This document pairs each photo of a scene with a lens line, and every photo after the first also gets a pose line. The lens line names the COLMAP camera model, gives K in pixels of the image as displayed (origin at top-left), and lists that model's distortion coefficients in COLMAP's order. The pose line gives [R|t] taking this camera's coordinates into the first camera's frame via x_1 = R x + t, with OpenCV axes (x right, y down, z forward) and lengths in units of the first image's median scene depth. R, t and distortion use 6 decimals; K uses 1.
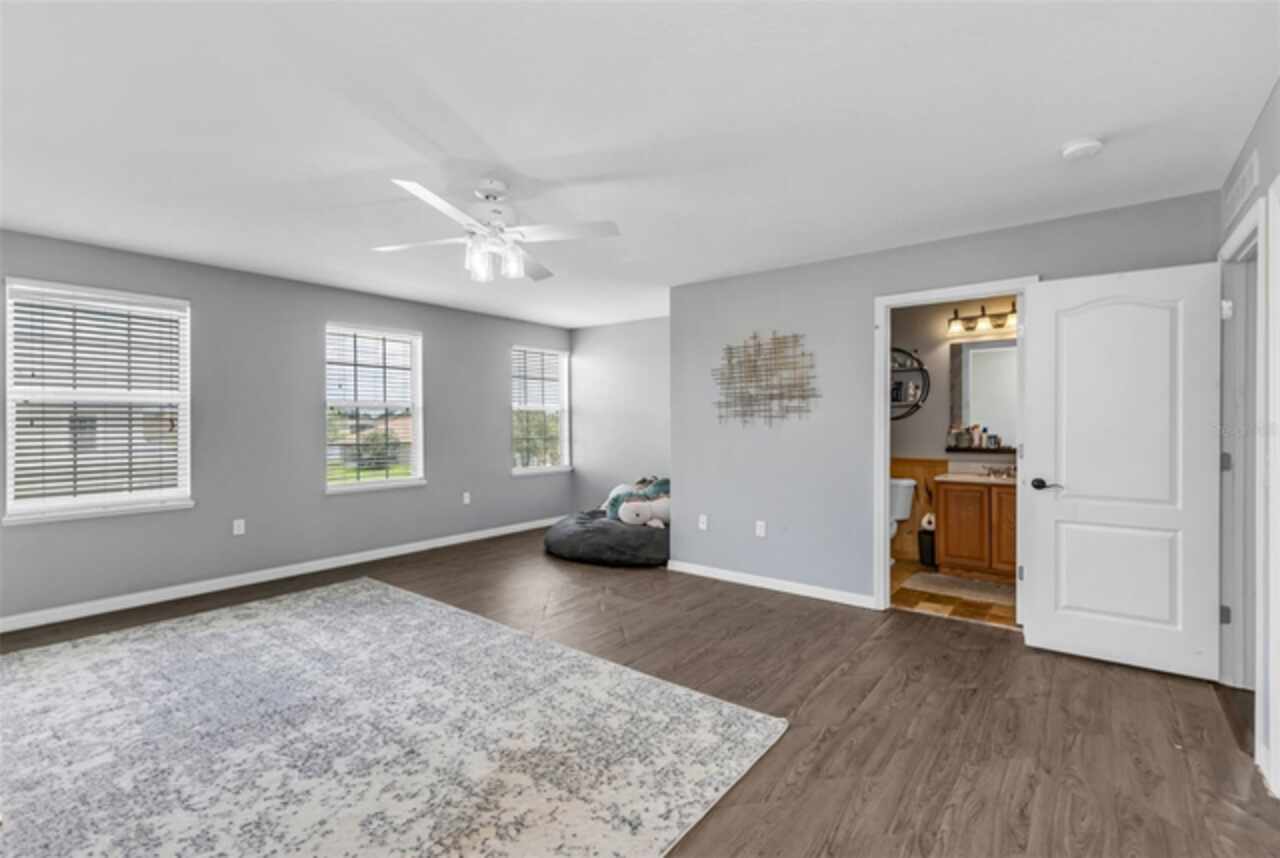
lens RADIAL K [[573.2, 0, 649.7], [0, 573.2, 422.0], [0, 0, 1]] dist [0.001799, -0.000493]
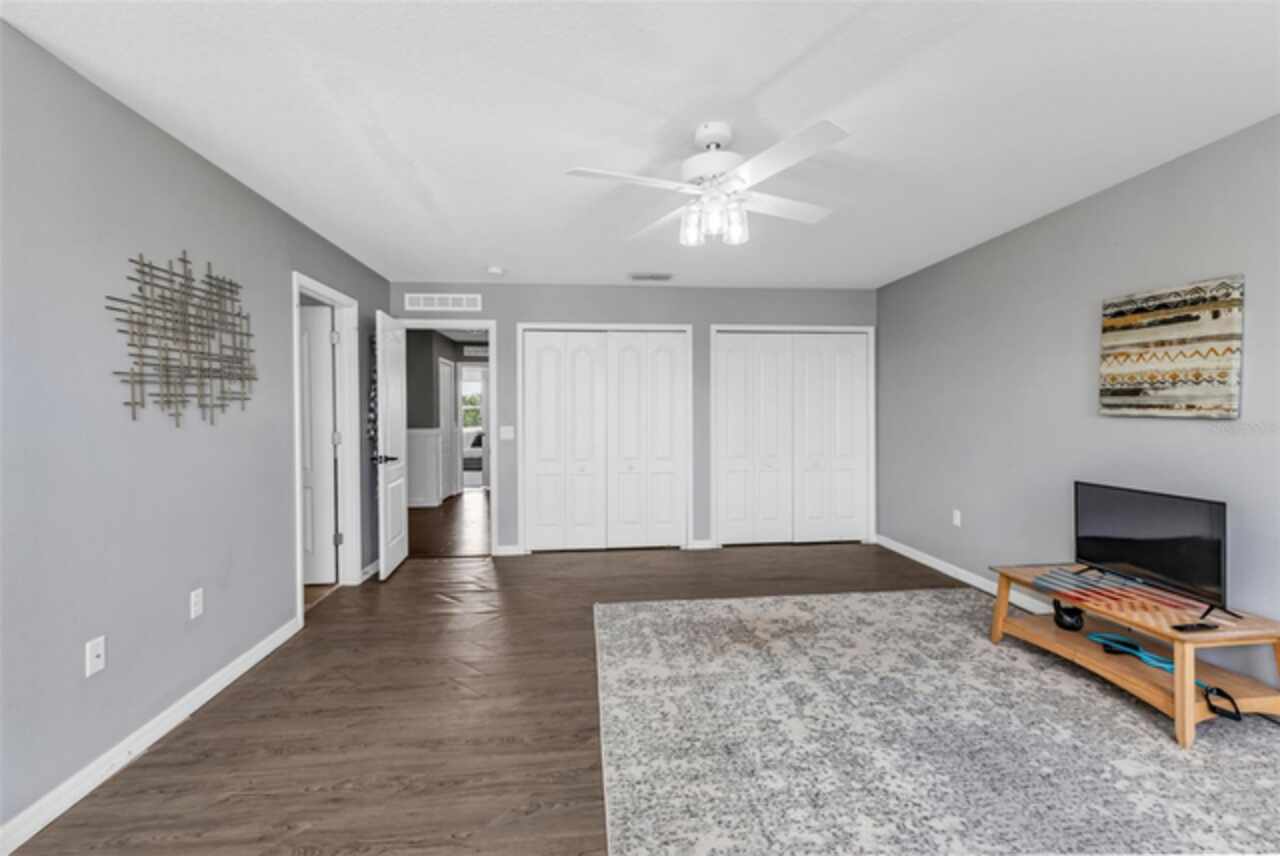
lens RADIAL K [[573.2, 0, 649.7], [0, 573.2, 421.0], [0, 0, 1]] dist [0.001799, -0.000493]
pose [[-0.707999, -0.003437, 0.706206, -0.887918], [0.008456, 0.999875, 0.013344, 0.003202], [-0.706163, 0.015419, -0.707881, 1.833473]]
